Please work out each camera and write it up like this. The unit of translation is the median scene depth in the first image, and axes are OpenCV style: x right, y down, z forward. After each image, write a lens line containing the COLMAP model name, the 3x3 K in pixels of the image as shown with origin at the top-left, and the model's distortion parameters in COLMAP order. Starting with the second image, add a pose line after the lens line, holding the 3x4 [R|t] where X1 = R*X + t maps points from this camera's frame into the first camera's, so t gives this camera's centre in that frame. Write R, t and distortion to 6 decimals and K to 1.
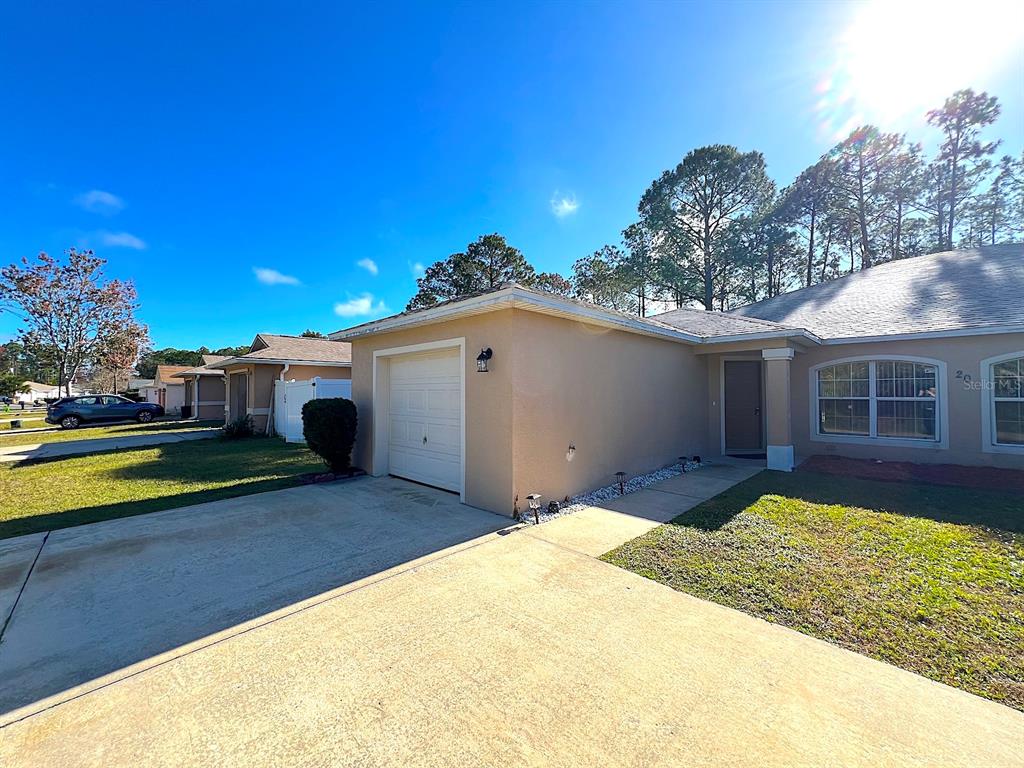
lens RADIAL K [[410.0, 0, 510.0], [0, 410.0, 381.7], [0, 0, 1]] dist [-0.004373, 0.001566]
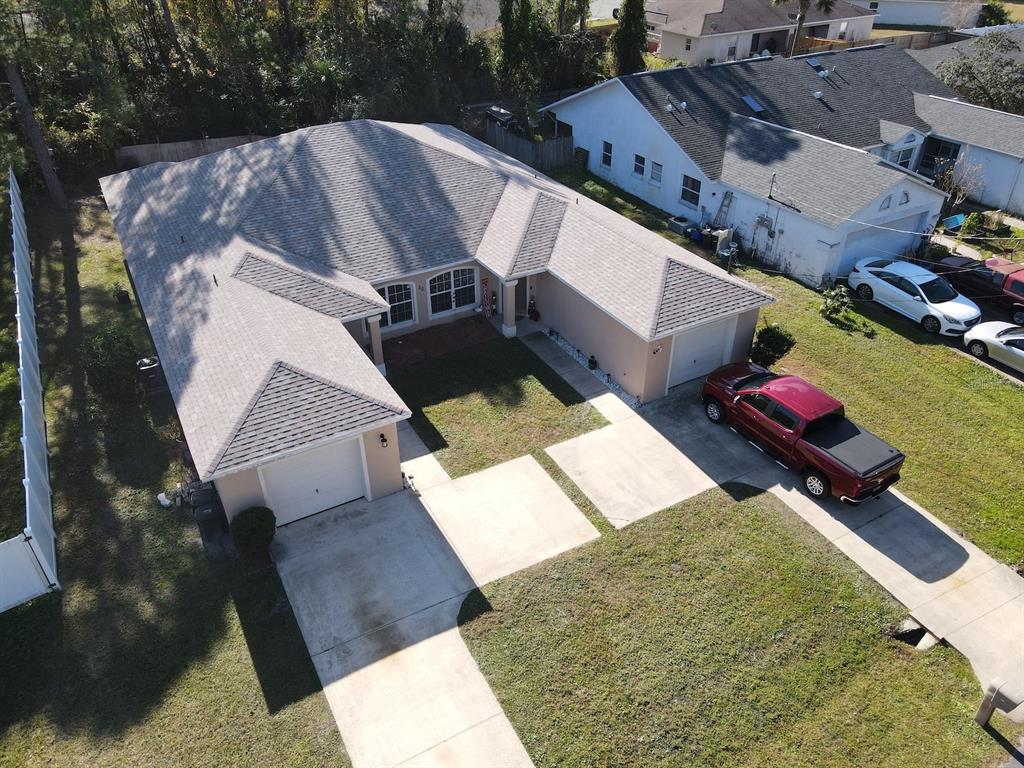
lens RADIAL K [[755.1, 0, 507.0], [0, 755.1, 388.8], [0, 0, 1]] dist [0.017603, -0.004547]
pose [[0.269309, -0.538352, 0.798530, -0.504561], [-0.023776, 0.825195, 0.564347, -0.438421], [-0.962760, -0.170970, 0.209432, -0.059695]]
